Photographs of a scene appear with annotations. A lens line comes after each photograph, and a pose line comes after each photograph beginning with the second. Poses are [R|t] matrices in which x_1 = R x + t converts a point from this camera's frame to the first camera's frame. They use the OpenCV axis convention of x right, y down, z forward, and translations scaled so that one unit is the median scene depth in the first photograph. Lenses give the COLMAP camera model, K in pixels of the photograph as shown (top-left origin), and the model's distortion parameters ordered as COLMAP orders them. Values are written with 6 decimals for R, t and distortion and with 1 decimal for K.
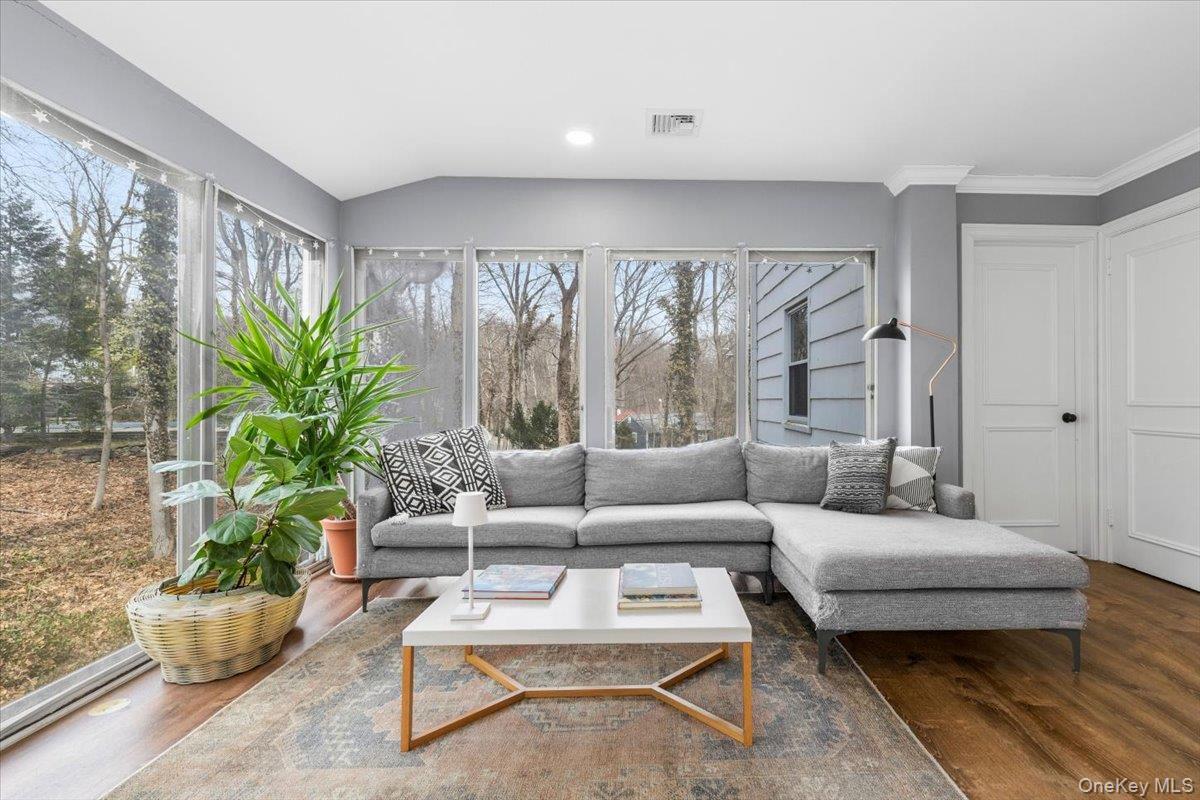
lens RADIAL K [[585.0, 0, 654.6], [0, 585.0, 373.0], [0, 0, 1]] dist [0.002345, -0.000828]
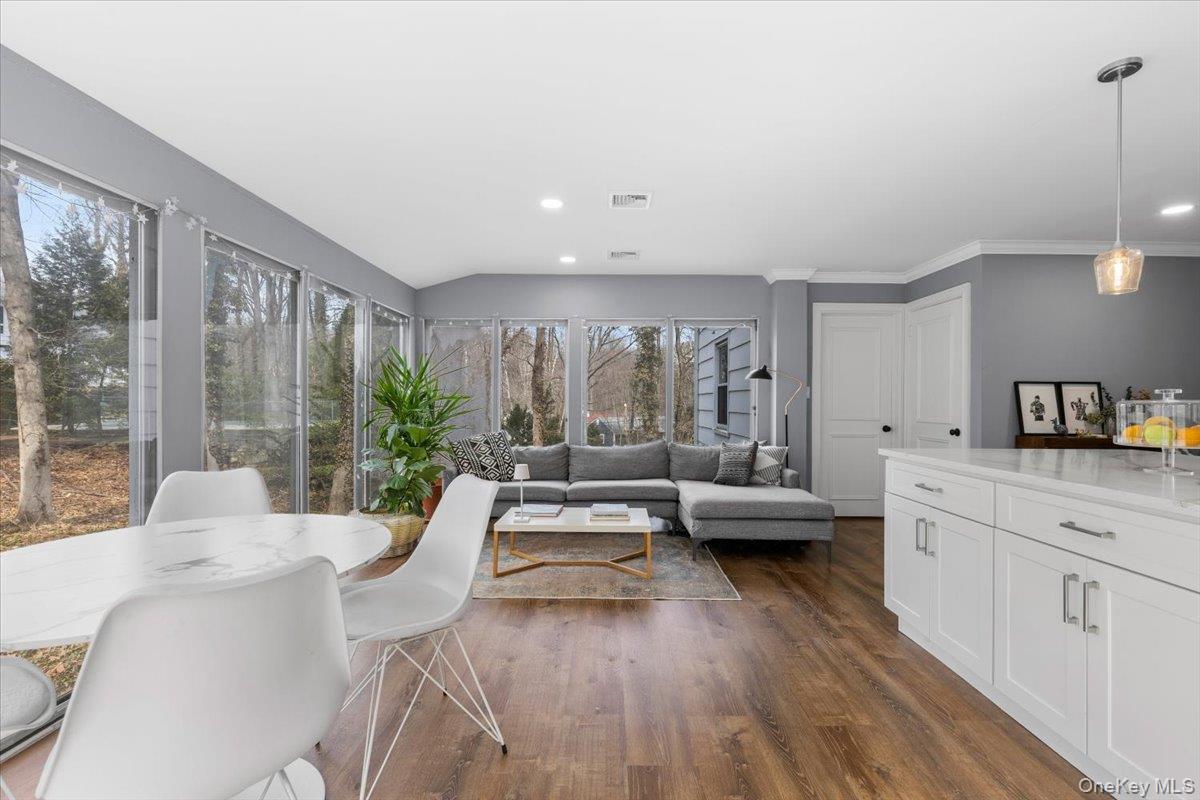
lens RADIAL K [[543.0, 0, 605.0], [0, 543.0, 400.5], [0, 0, 1]] dist [0.005775, -0.000903]
pose [[0.999528, 0.007509, -0.029796, 0.024890], [-0.006332, 0.999204, 0.039382, -0.056771], [0.030068, -0.039174, 0.998780, -0.507195]]
